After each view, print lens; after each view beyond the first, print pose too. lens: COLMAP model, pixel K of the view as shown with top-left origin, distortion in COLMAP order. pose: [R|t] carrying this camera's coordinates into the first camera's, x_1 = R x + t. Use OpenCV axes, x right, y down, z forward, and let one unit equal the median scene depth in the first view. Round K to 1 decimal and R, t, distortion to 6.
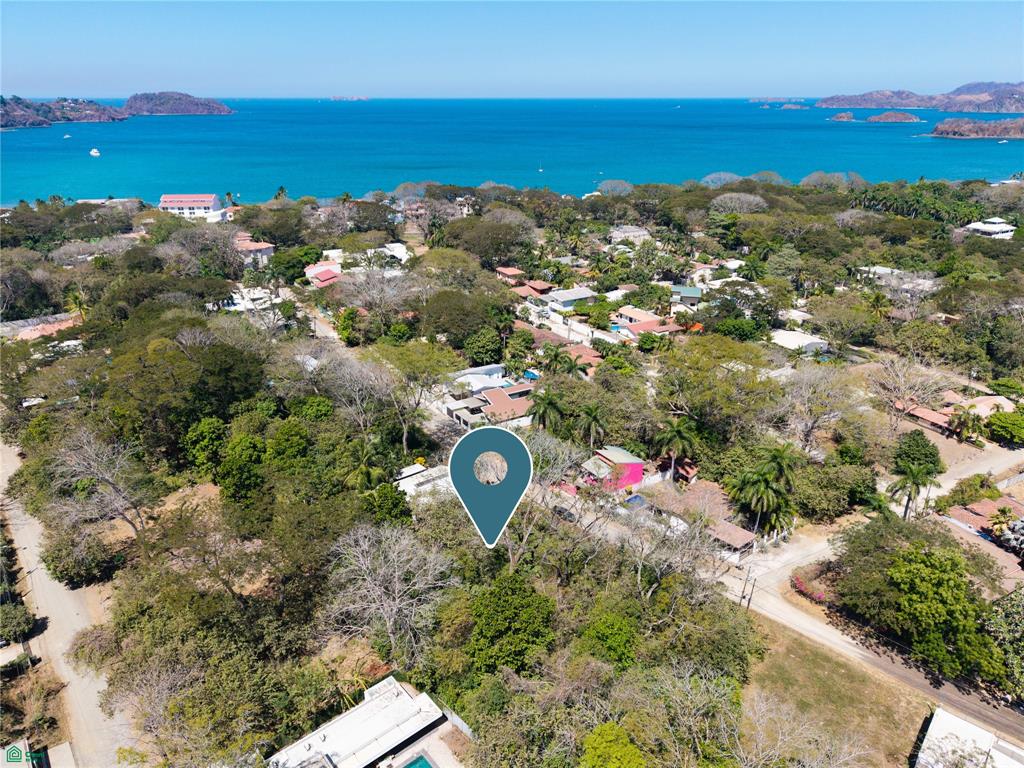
lens RADIAL K [[683.2, 0, 509.2], [0, 683.2, 389.2], [0, 0, 1]] dist [0.020538, -0.018448]
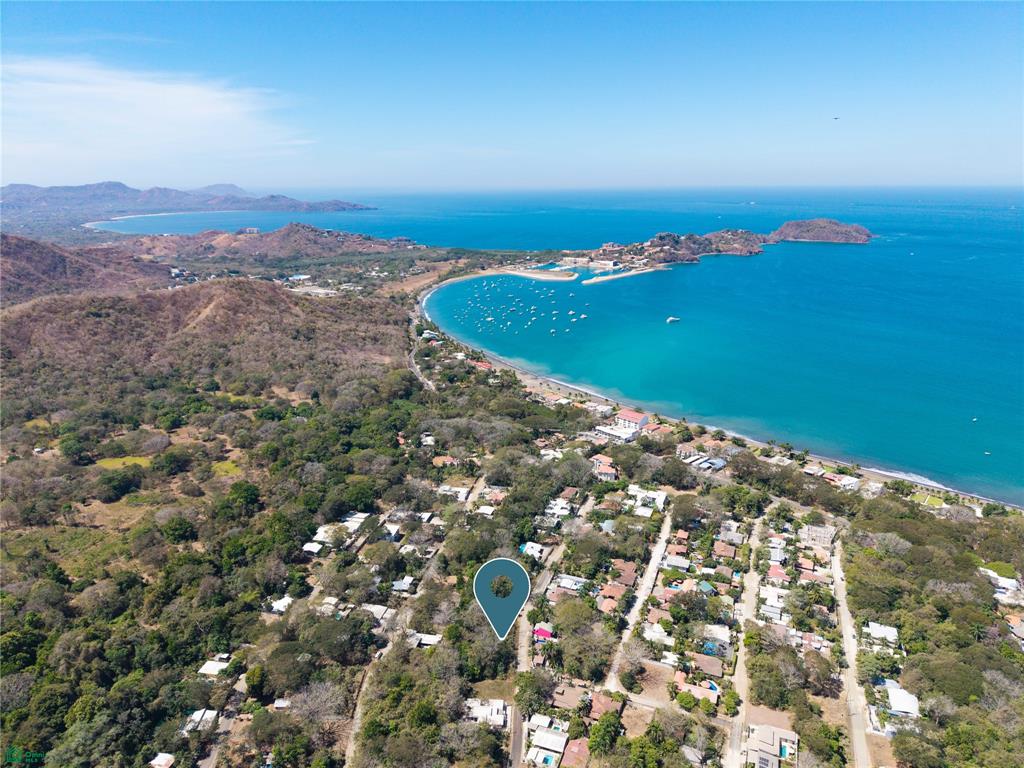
lens RADIAL K [[683.2, 0, 509.2], [0, 683.2, 389.2], [0, 0, 1]] dist [0.020538, -0.018448]
pose [[0.623501, 0.226922, -0.748166, 1.122730], [-0.305976, 0.951446, 0.033586, -0.516577], [0.719461, 0.207980, 0.662661, -0.747138]]
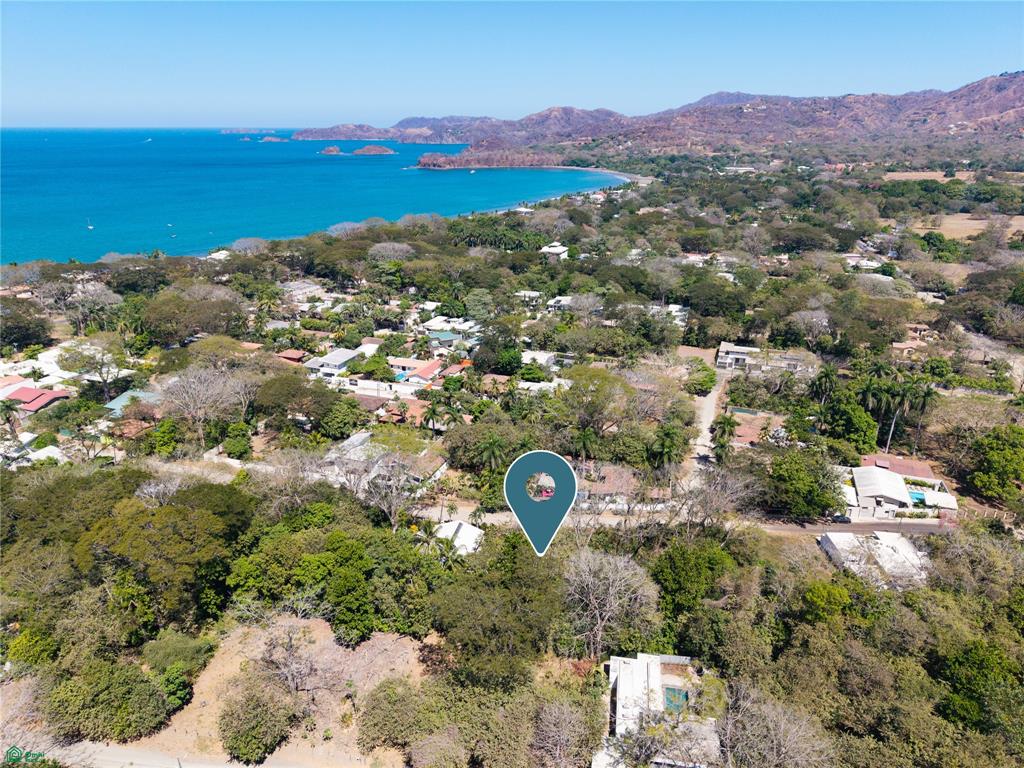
lens RADIAL K [[683.2, 0, 509.2], [0, 683.2, 389.2], [0, 0, 1]] dist [0.020538, -0.018448]
pose [[0.766615, -0.228893, 0.599925, -0.346118], [0.250776, 0.966833, 0.048427, -0.072416], [-0.591111, 0.113322, 0.798590, -0.010725]]
